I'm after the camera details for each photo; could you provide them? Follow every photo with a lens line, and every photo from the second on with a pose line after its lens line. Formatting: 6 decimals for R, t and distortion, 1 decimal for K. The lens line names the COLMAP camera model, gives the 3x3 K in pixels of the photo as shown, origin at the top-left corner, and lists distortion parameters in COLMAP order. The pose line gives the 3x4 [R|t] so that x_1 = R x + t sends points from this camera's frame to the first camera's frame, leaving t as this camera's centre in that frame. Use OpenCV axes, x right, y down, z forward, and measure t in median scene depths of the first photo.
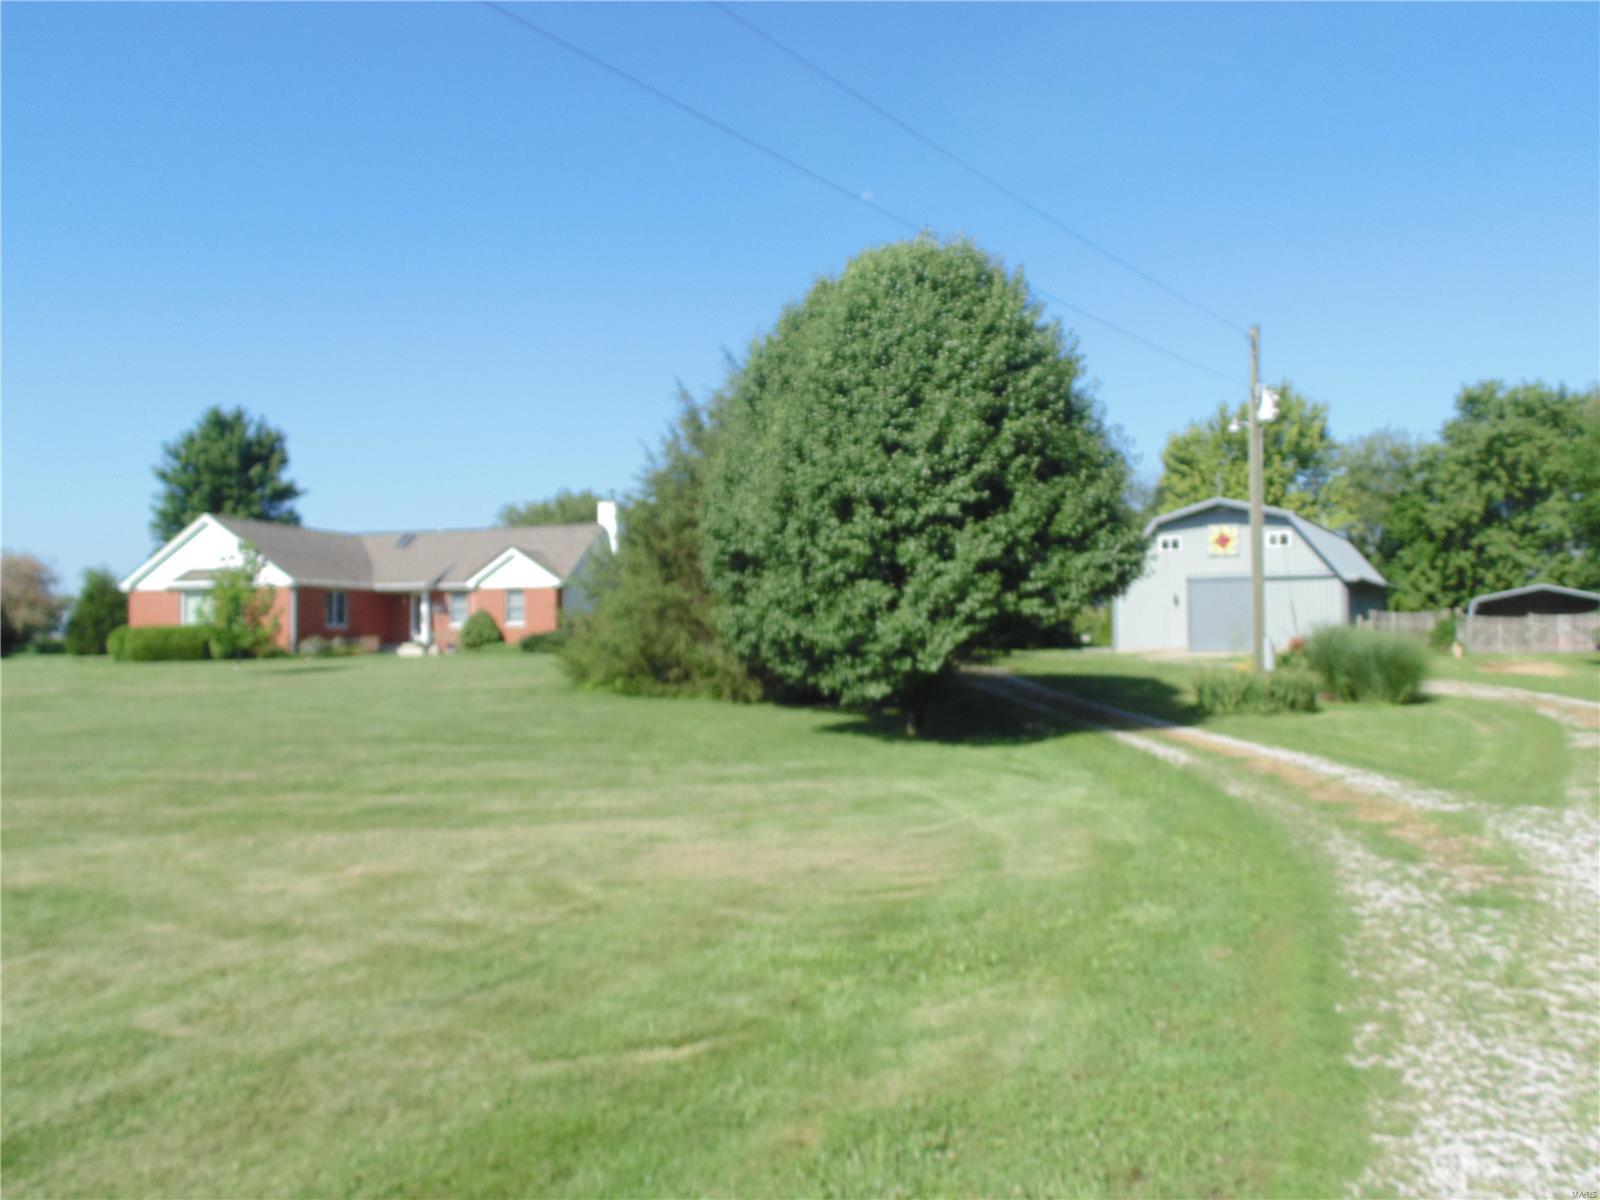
lens RADIAL K [[1272.5, 0, 800.0], [0, 1272.5, 600.0], [0, 0, 1]] dist [-0.014319, -0.007219]
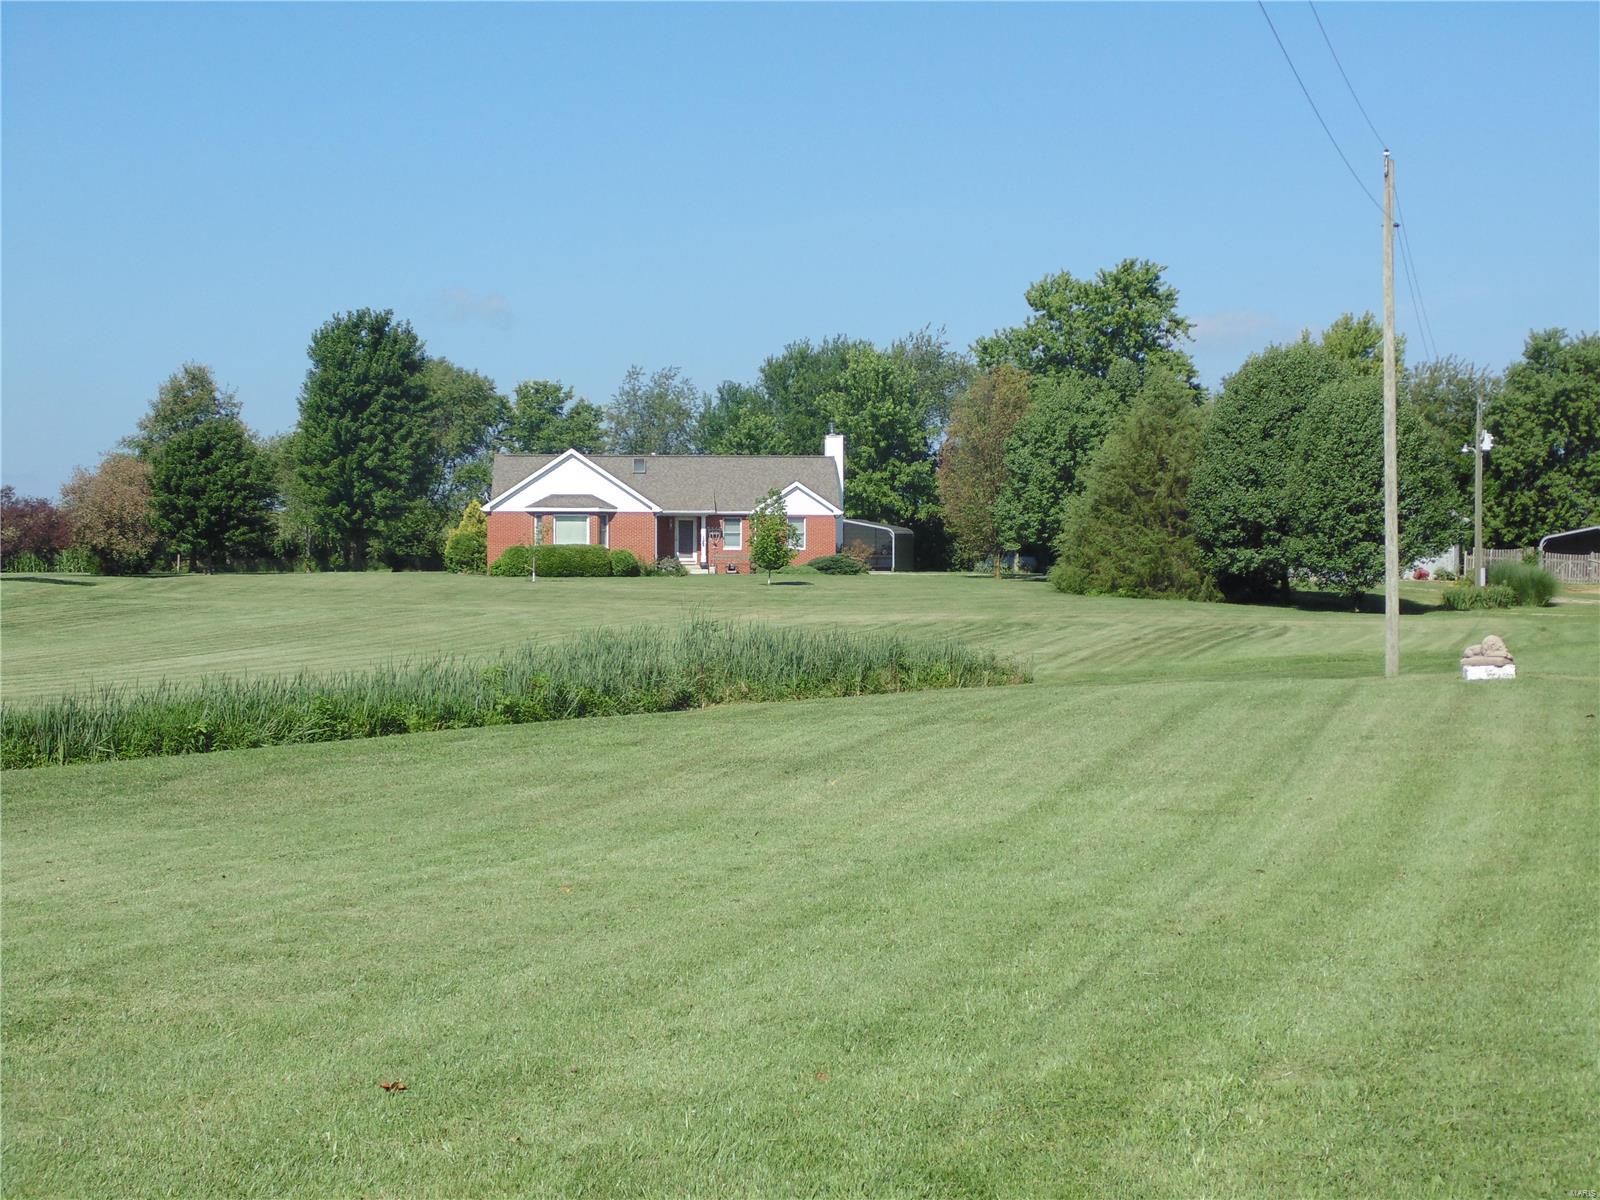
lens RADIAL K [[3051.5, 0, 800.0], [0, 3051.5, 600.0], [0, 0, 1]] dist [0.089953, -0.379347]
pose [[0.954186, 0.009052, 0.299078, -1.066497], [-0.021899, 0.998974, 0.039630, -0.044103], [-0.298413, -0.044364, 0.953405, -1.645617]]
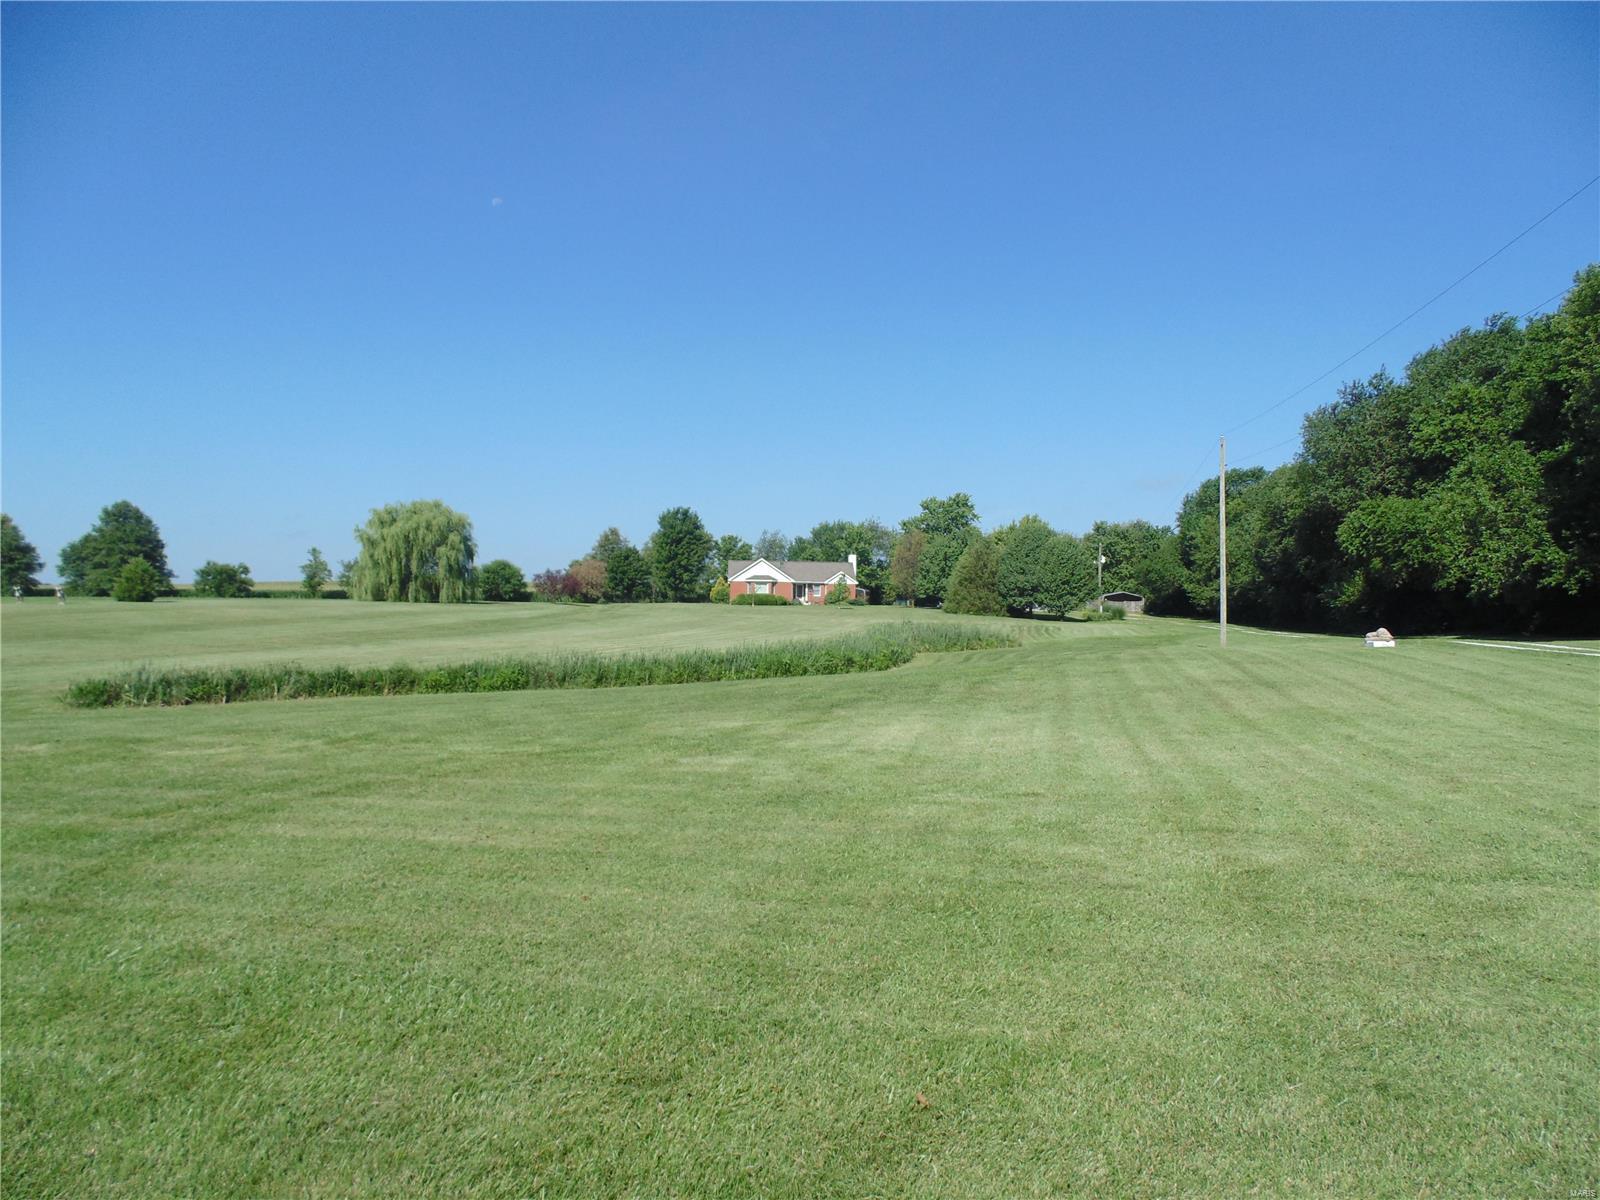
lens RADIAL K [[1068.2, 0, 800.0], [0, 1068.2, 600.0], [0, 0, 1]] dist [-0.015433, 0.002871]
pose [[0.945772, 0.024443, 0.323909, -1.191098], [-0.033674, 0.999170, 0.022924, -0.028217], [-0.323080, -0.032588, 0.945810, -1.457026]]
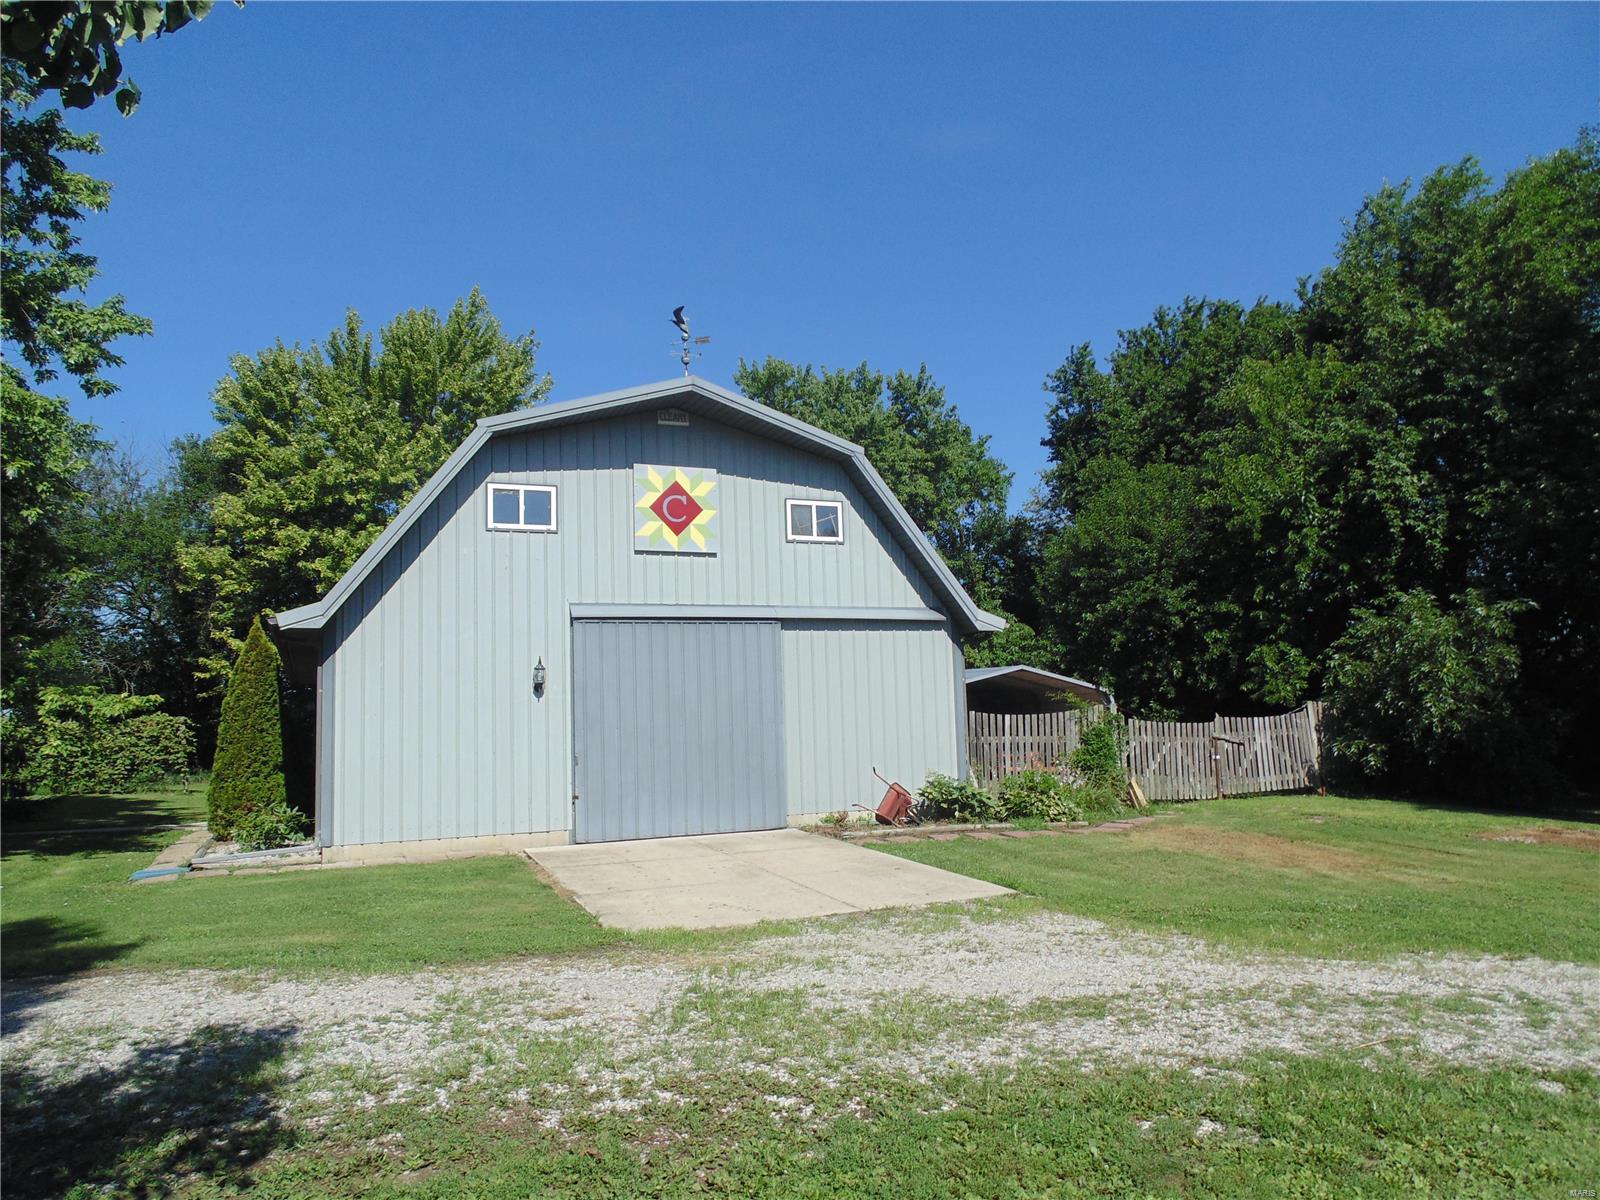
lens RADIAL K [[1116.4, 0, 800.0], [0, 1116.4, 600.0], [0, 0, 1]] dist [-0.003698, -0.000203]
pose [[0.591796, 0.074862, 0.802604, 0.115334], [0.001403, 0.995581, -0.093896, 0.007017], [-0.806087, 0.056693, 0.589075, 0.831074]]
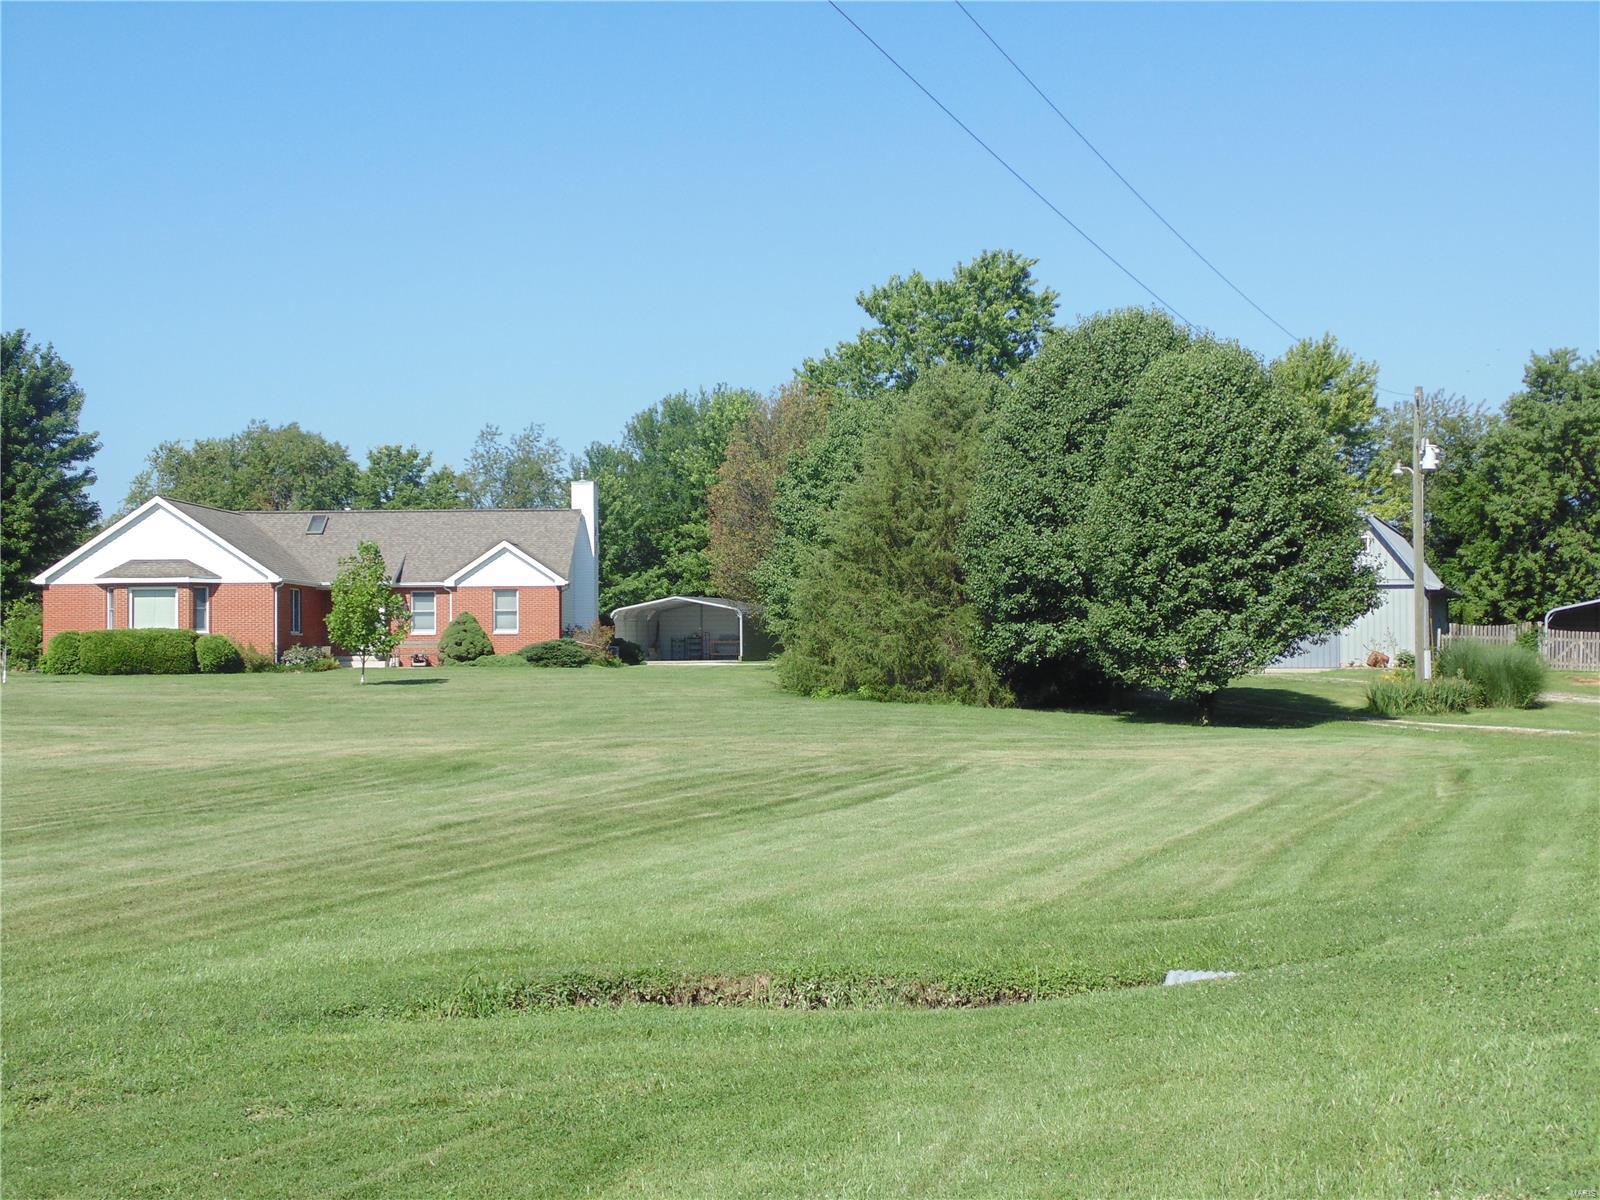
lens RADIAL K [[2437.1, 0, 810.1], [0, 2437.1, 595.3], [0, 0, 1]] dist [0.010354, 0.042331]
pose [[0.974545, 0.009377, 0.223997, -0.399887], [-0.010960, 0.999923, 0.005823, -0.016801], [-0.223926, -0.008130, 0.974572, -0.620137]]
